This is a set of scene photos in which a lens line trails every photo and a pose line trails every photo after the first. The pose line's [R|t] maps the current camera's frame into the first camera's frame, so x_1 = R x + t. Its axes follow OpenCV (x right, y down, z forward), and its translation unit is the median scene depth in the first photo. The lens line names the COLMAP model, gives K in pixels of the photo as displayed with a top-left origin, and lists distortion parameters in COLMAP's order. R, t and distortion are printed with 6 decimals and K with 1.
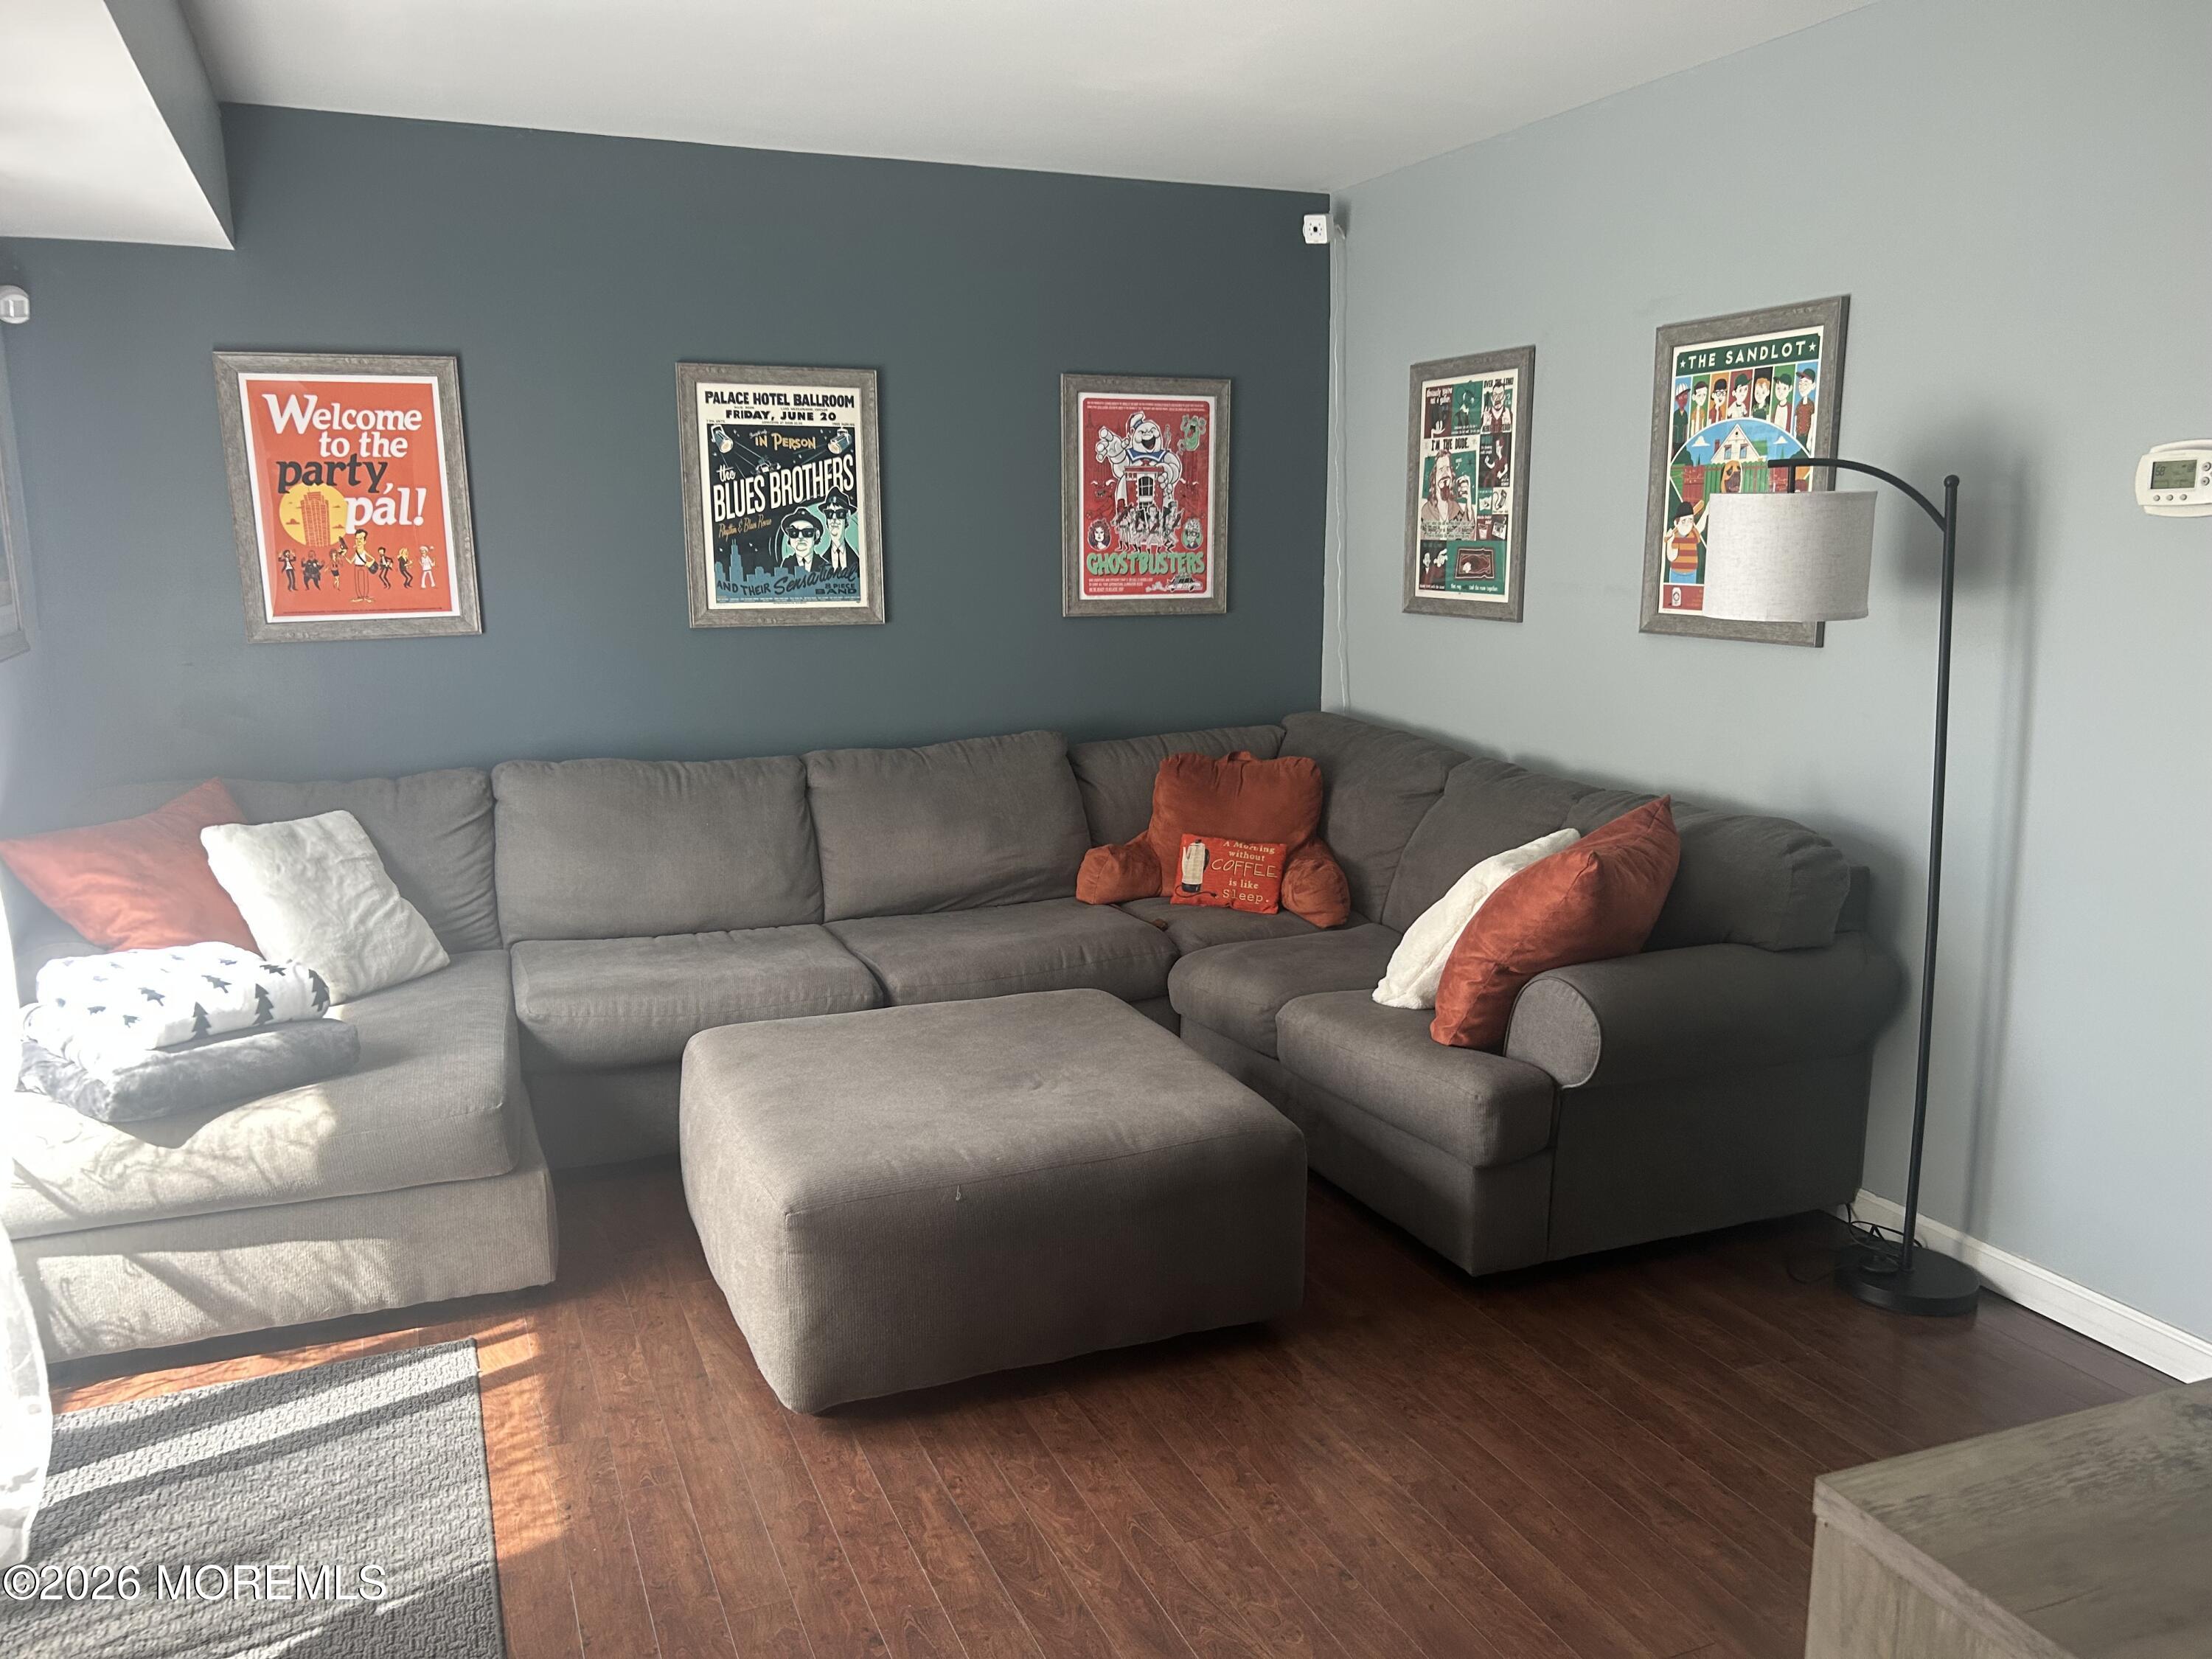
lens RADIAL K [[1676.6, 0, 1097.5], [0, 1676.6, 840.0], [0, 0, 1]] dist [0.052640, -0.056230]
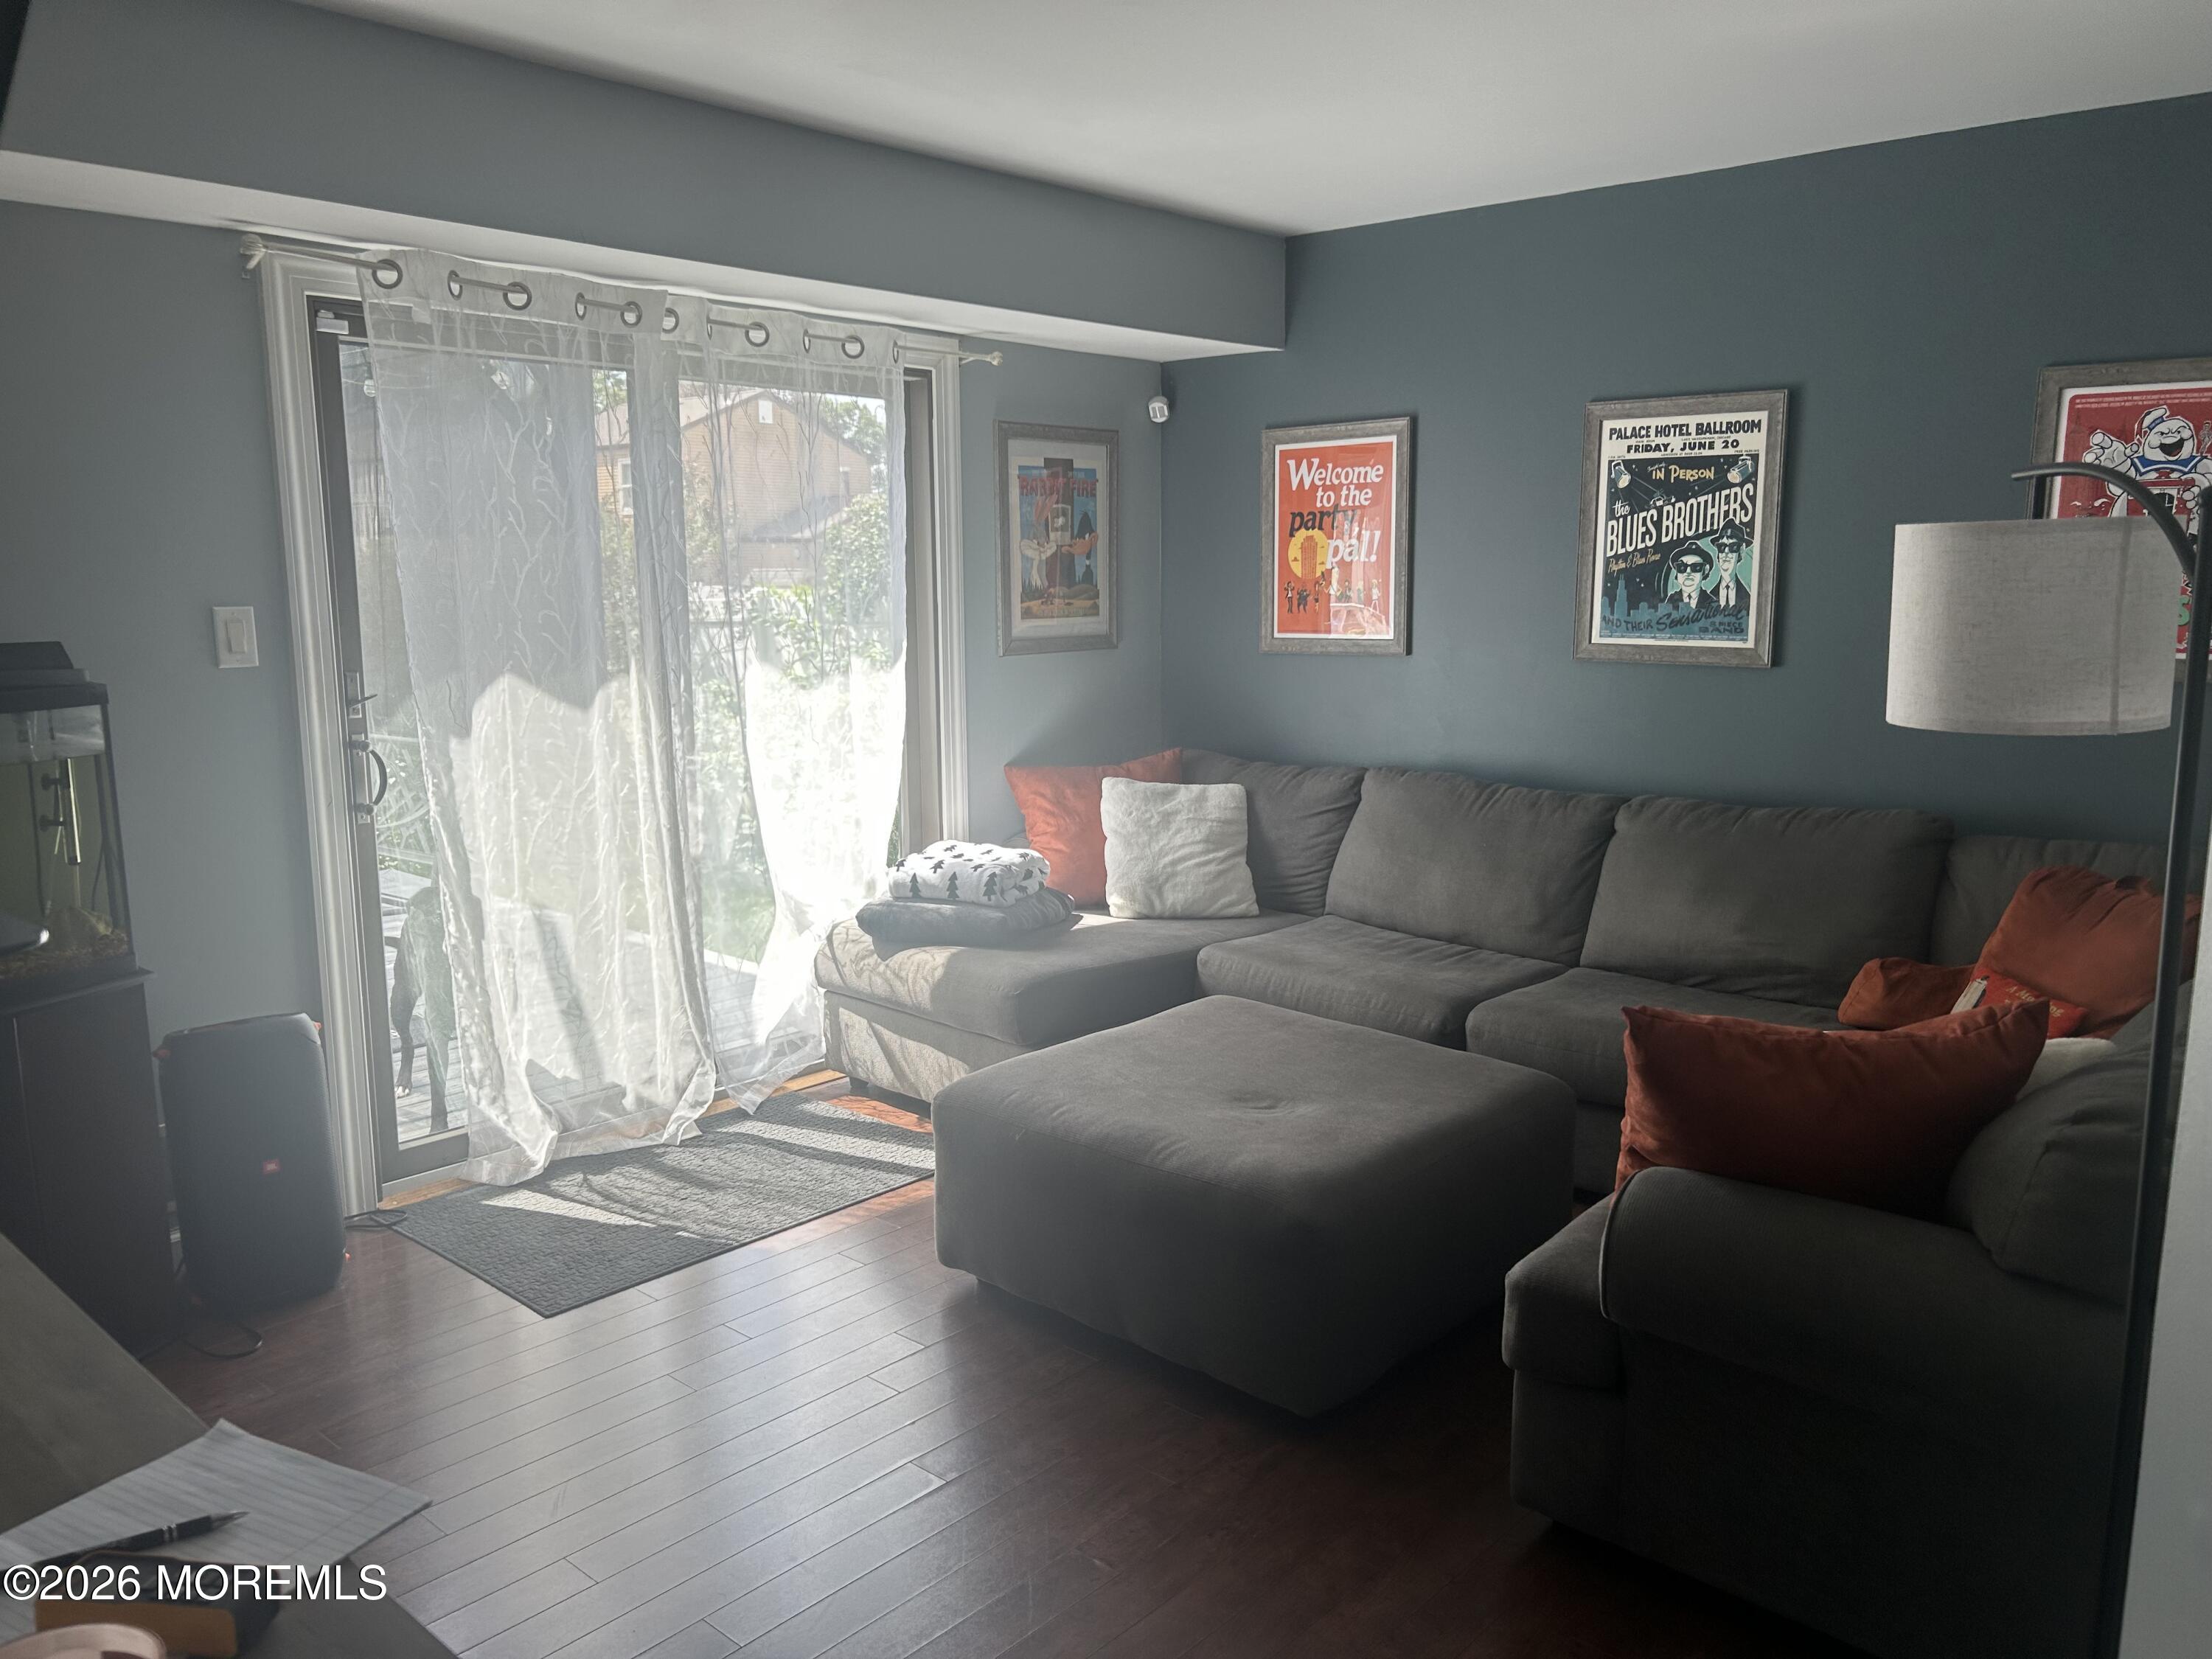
lens RADIAL K [[1676.6, 0, 1096.9], [0, 1676.6, 831.9], [0, 0, 1]] dist [0.052640, -0.056230]
pose [[0.422990, 0.148964, -0.893806, 0.565931], [-0.165388, 0.982517, 0.085480, -0.062962], [0.890913, 0.111668, 0.440232, 0.302282]]
